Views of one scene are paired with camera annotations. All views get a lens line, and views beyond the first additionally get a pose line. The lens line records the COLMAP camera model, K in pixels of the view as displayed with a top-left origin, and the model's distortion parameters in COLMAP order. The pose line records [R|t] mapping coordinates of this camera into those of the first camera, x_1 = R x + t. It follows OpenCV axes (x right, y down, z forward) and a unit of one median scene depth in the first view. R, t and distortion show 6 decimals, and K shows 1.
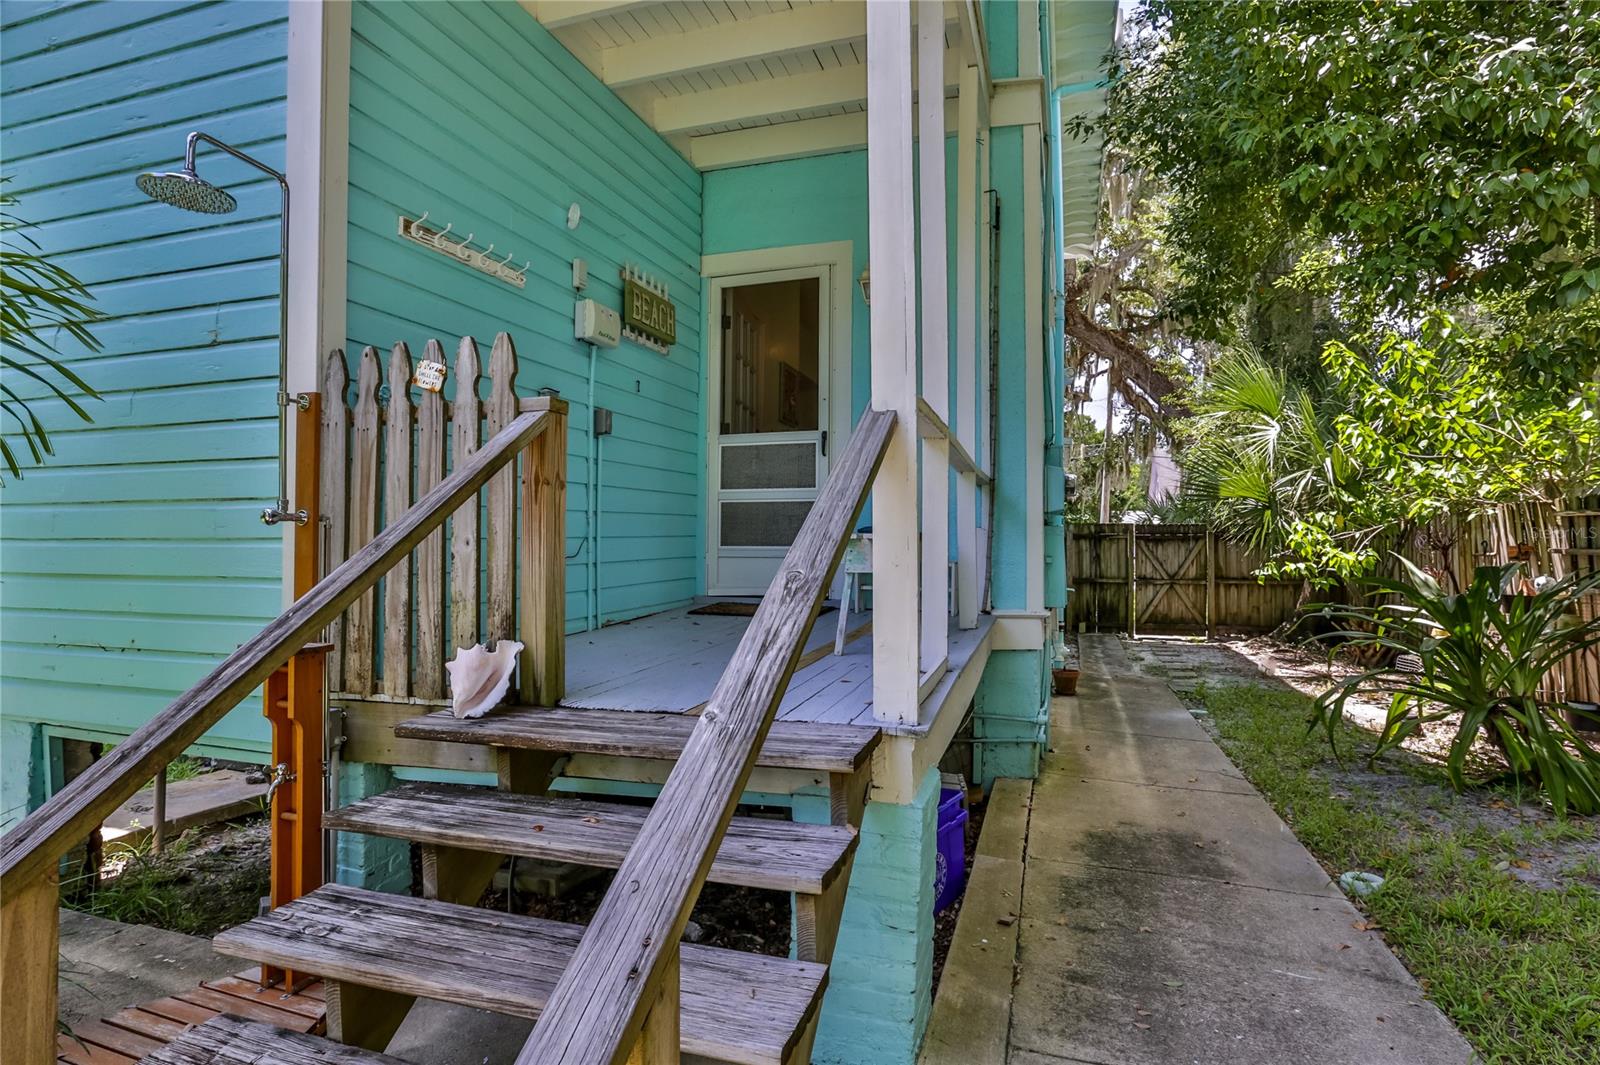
lens RADIAL K [[770.2, 0, 805.2], [0, 770.2, 538.9], [0, 0, 1]] dist [-0.056888, 0.017321]
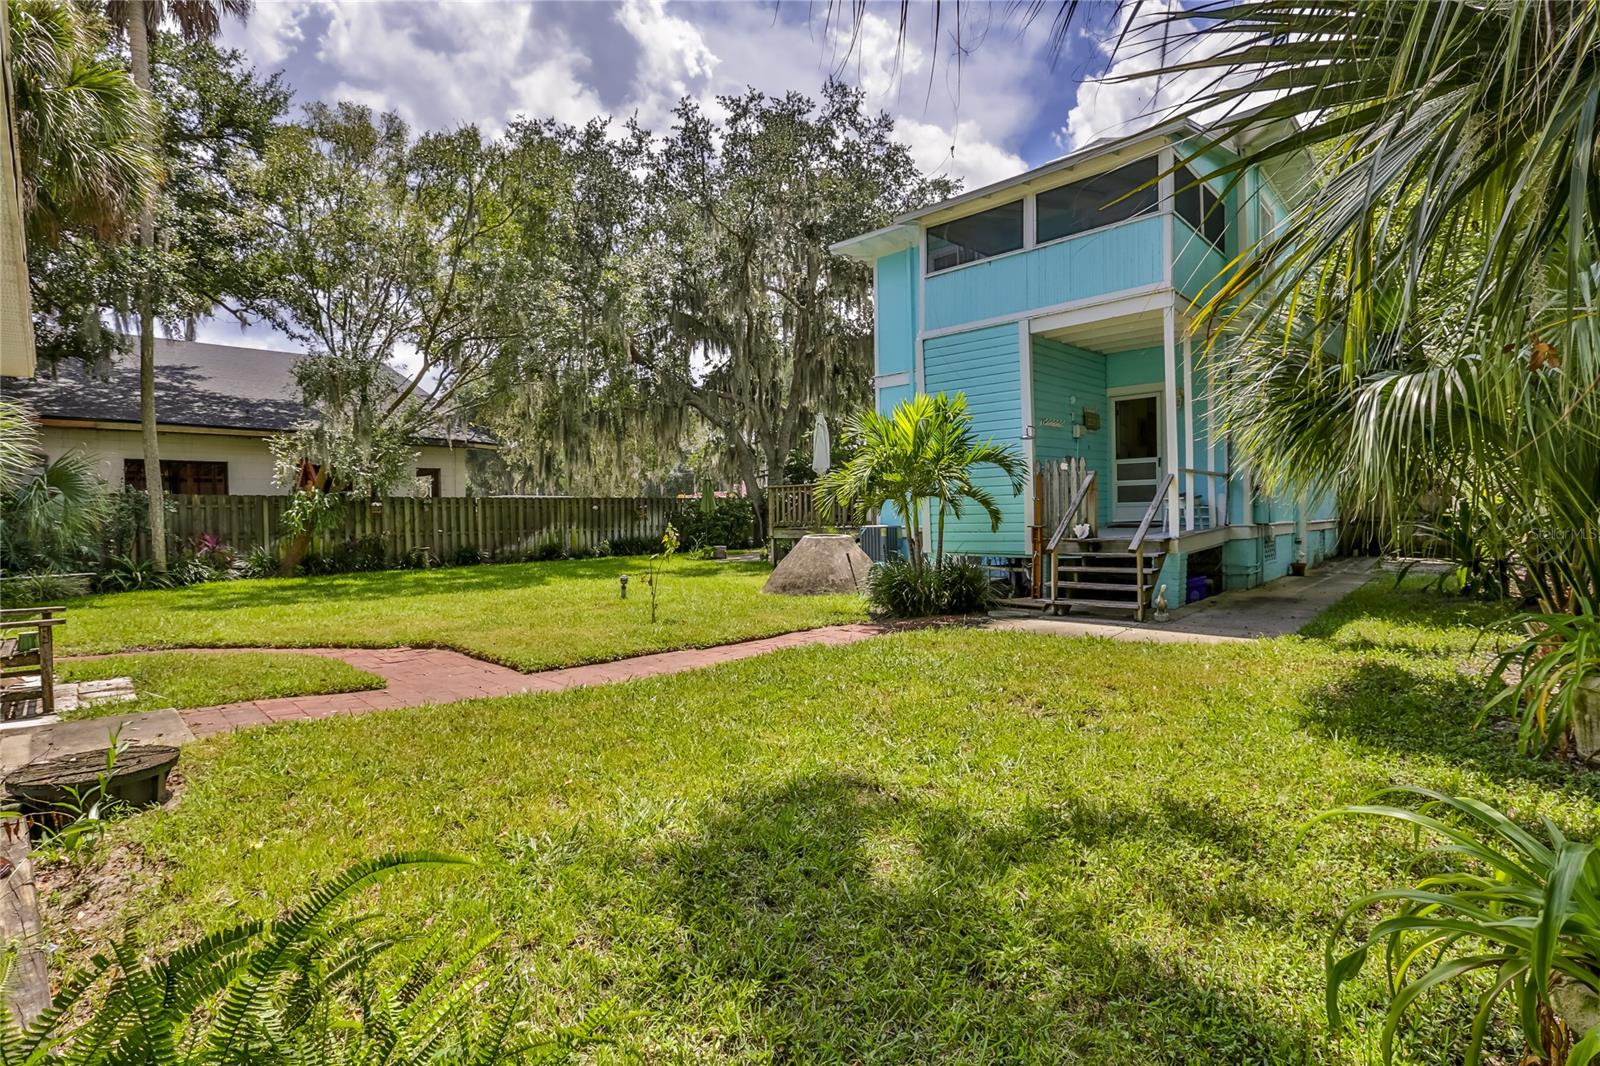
lens RADIAL K [[770.2, 0, 805.2], [0, 770.2, 539.4], [0, 0, 1]] dist [-0.056888, 0.017321]
pose [[0.914275, -0.012574, -0.404899, -0.032622], [0.034602, 0.998289, 0.047132, -0.024735], [0.403613, -0.057102, 0.913146, -1.860416]]
